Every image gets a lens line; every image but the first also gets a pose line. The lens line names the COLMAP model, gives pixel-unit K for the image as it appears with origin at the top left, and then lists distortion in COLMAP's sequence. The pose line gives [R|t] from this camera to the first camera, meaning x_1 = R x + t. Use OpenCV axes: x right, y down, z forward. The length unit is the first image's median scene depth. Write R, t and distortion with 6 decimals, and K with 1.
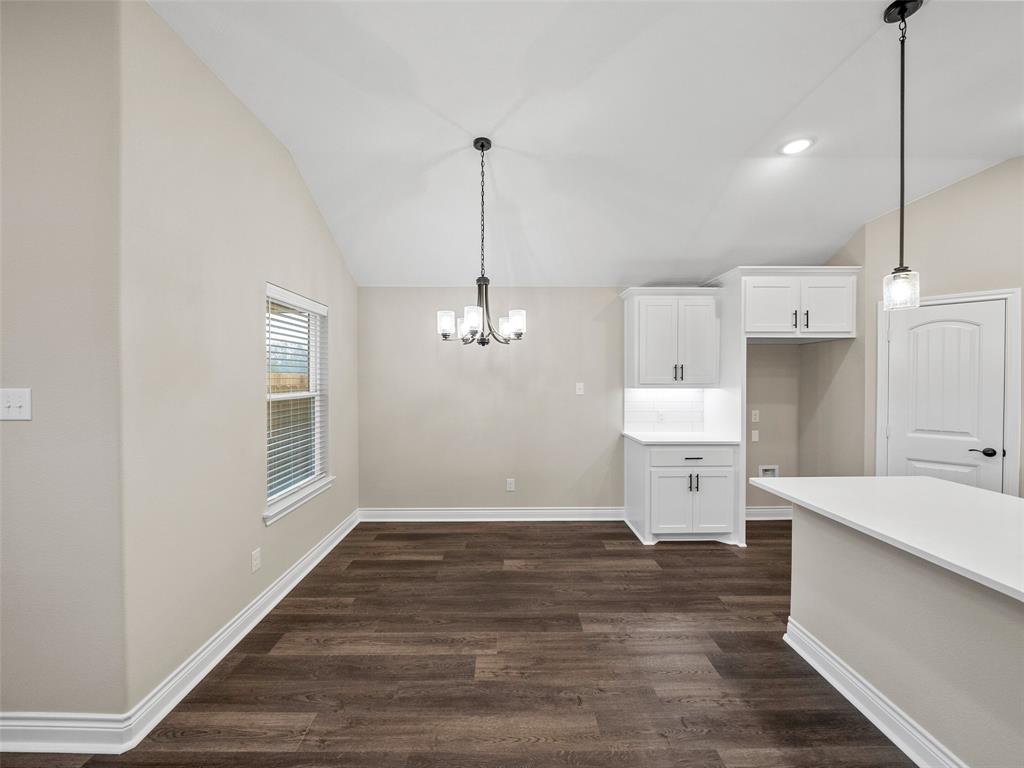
lens RADIAL K [[394.9, 0, 511.1], [0, 394.9, 383.8], [0, 0, 1]] dist [-0.006395, -0.000559]
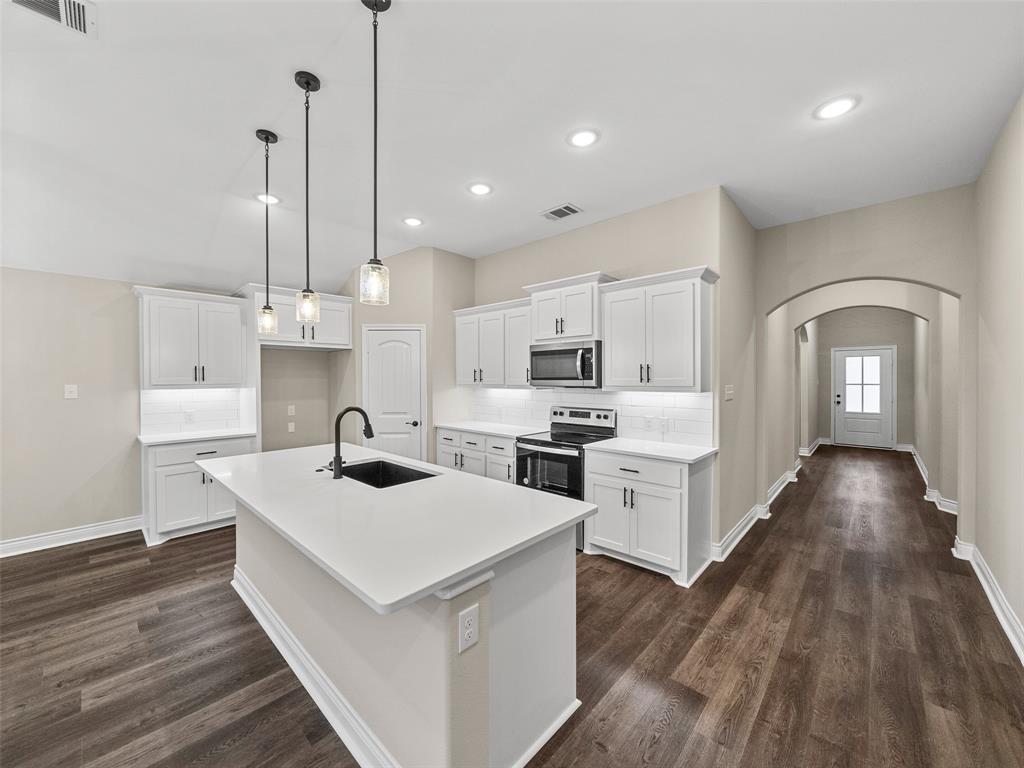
lens RADIAL K [[394.9, 0, 511.2], [0, 394.9, 379.9], [0, 0, 1]] dist [-0.006395, -0.000559]
pose [[0.688592, -0.006660, 0.725118, 0.274203], [0.014112, 0.999892, -0.004217, 0.004891], [-0.725011, 0.013136, 0.688612, -0.378924]]
